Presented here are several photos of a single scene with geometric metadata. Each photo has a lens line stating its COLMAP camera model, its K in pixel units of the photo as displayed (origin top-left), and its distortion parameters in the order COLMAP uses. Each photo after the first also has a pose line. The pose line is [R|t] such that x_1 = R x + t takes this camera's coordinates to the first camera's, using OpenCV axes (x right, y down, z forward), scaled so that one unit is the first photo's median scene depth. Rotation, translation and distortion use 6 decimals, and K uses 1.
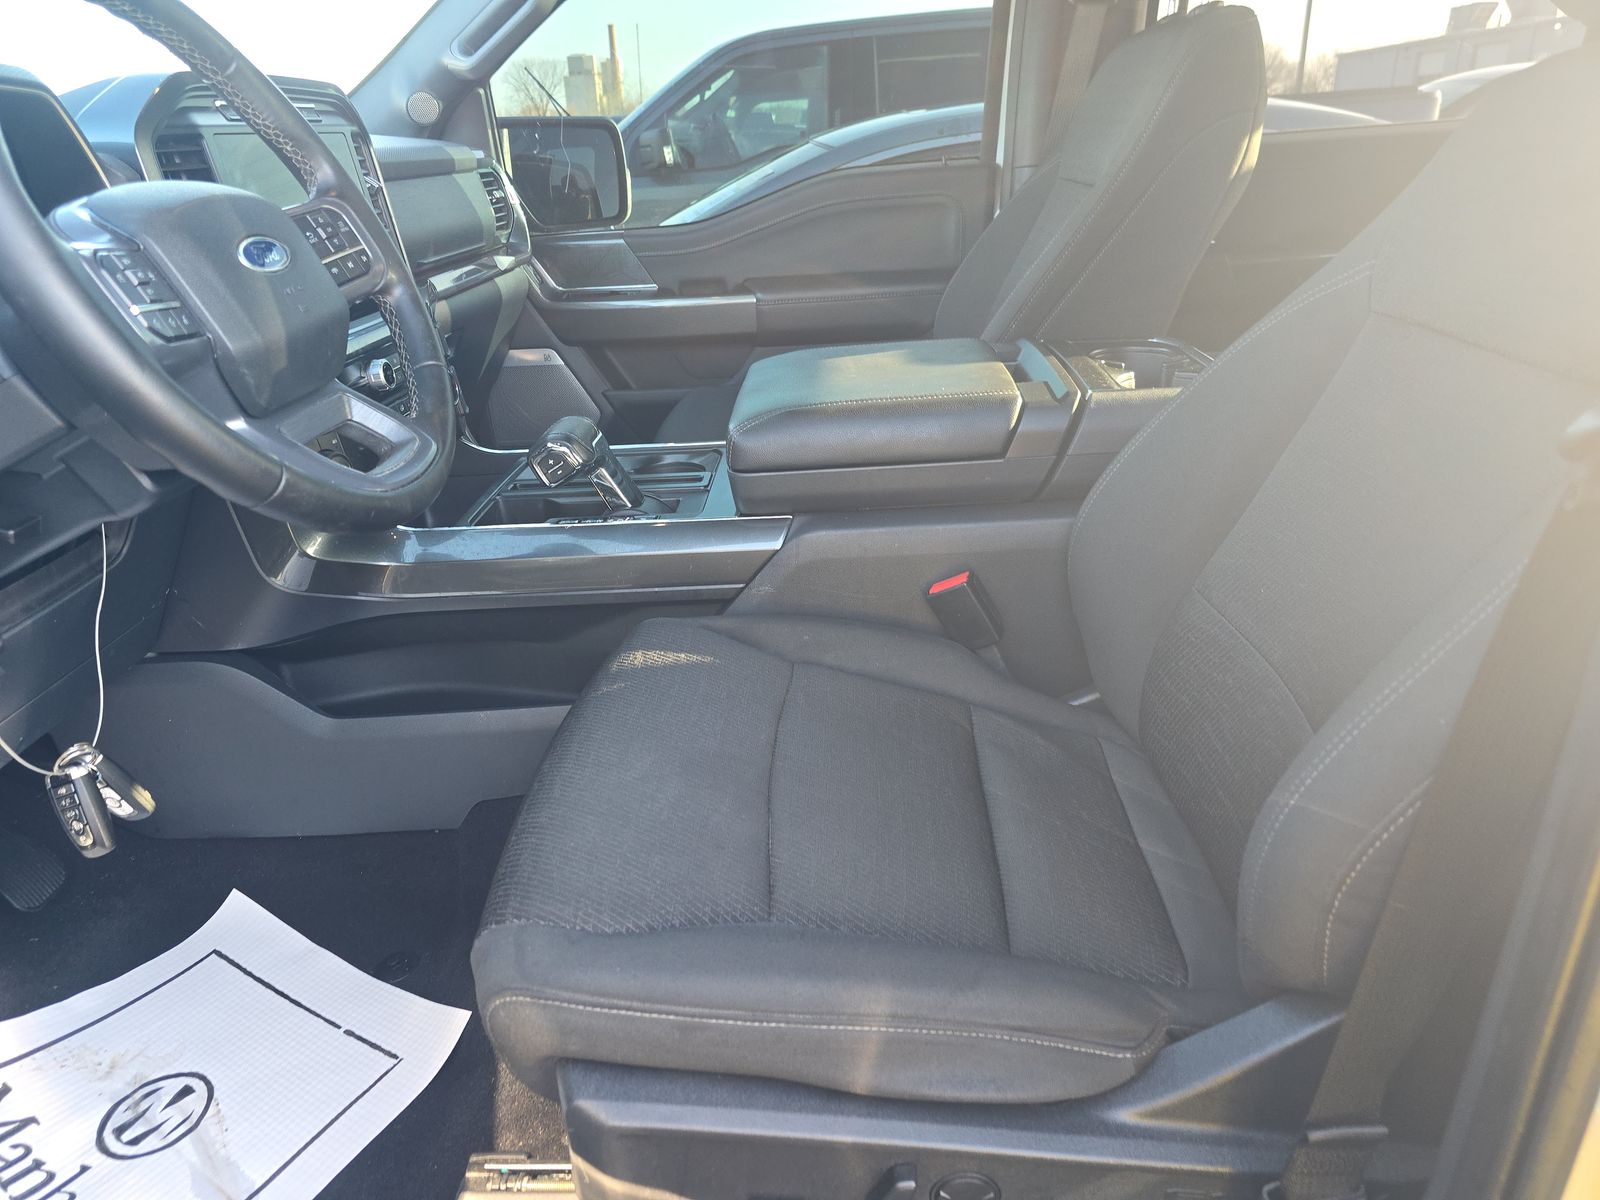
lens RADIAL K [[1103.0, 0, 800.0], [0, 1103.0, 600.0], [0, 0, 1]] dist [0.055326, -0.081942]
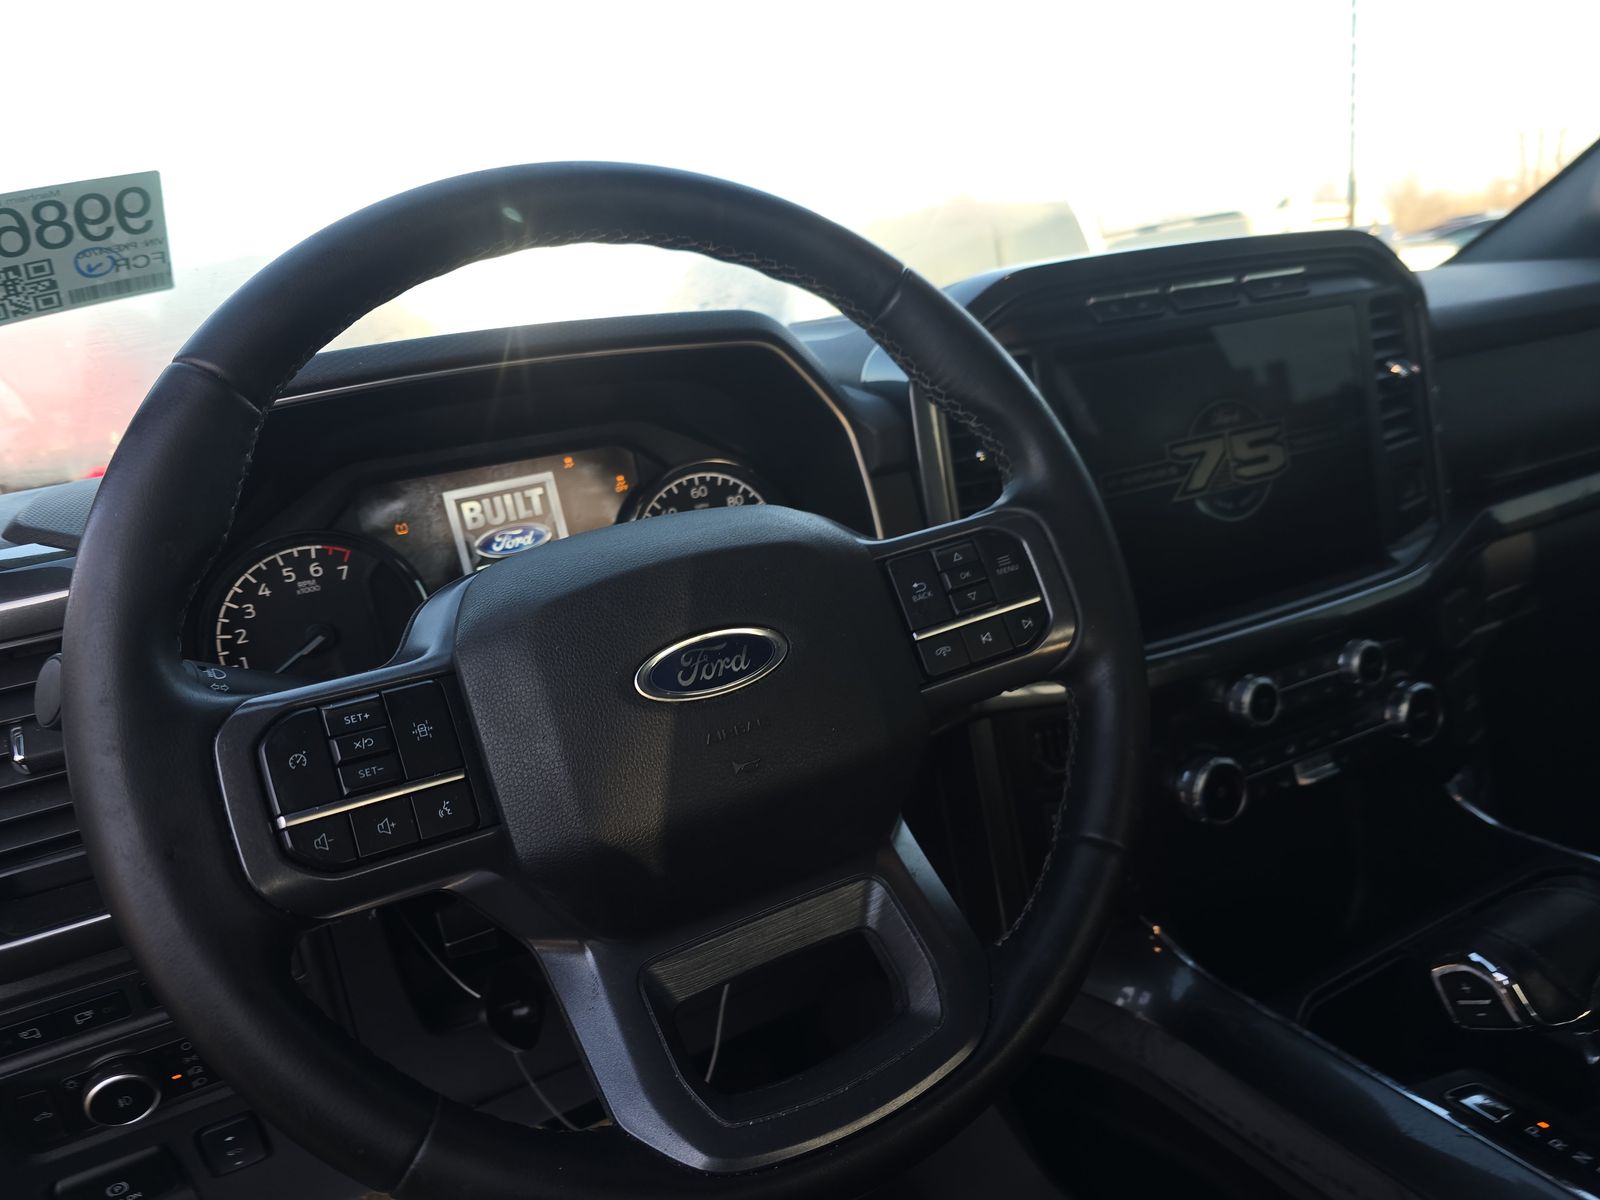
lens RADIAL K [[1103.0, 0, 800.0], [0, 1103.0, 600.0], [0, 0, 1]] dist [0.055326, -0.081942]
pose [[0.498405, 0.196154, -0.844462, 0.005390], [-0.238337, 0.967537, 0.084074, -0.164354], [0.833540, 0.159364, 0.528975, 0.300043]]
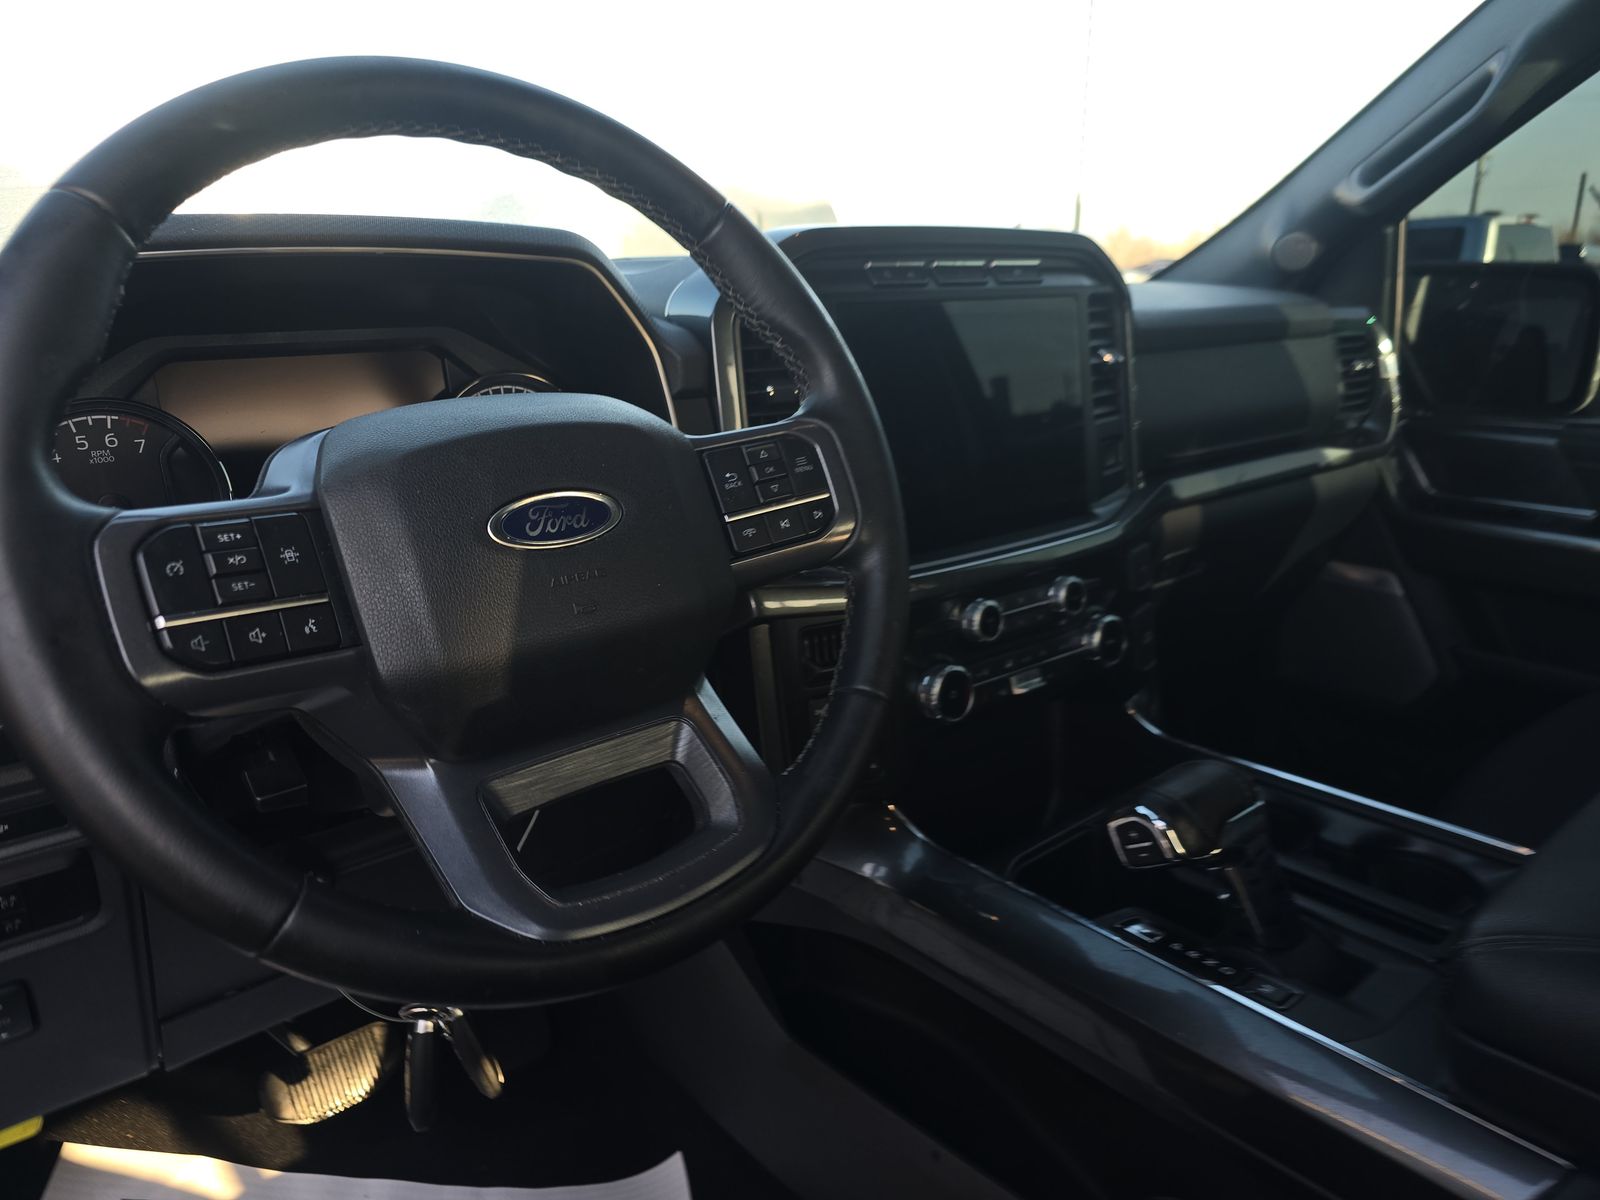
lens RADIAL K [[1103.0, 0, 800.0], [0, 1103.0, 600.0], [0, 0, 1]] dist [0.055326, -0.081942]
pose [[0.671393, 0.234195, -0.703125, 0.033337], [-0.297687, 0.954075, 0.033528, -0.135160], [0.678685, 0.186800, 0.710276, 0.264125]]
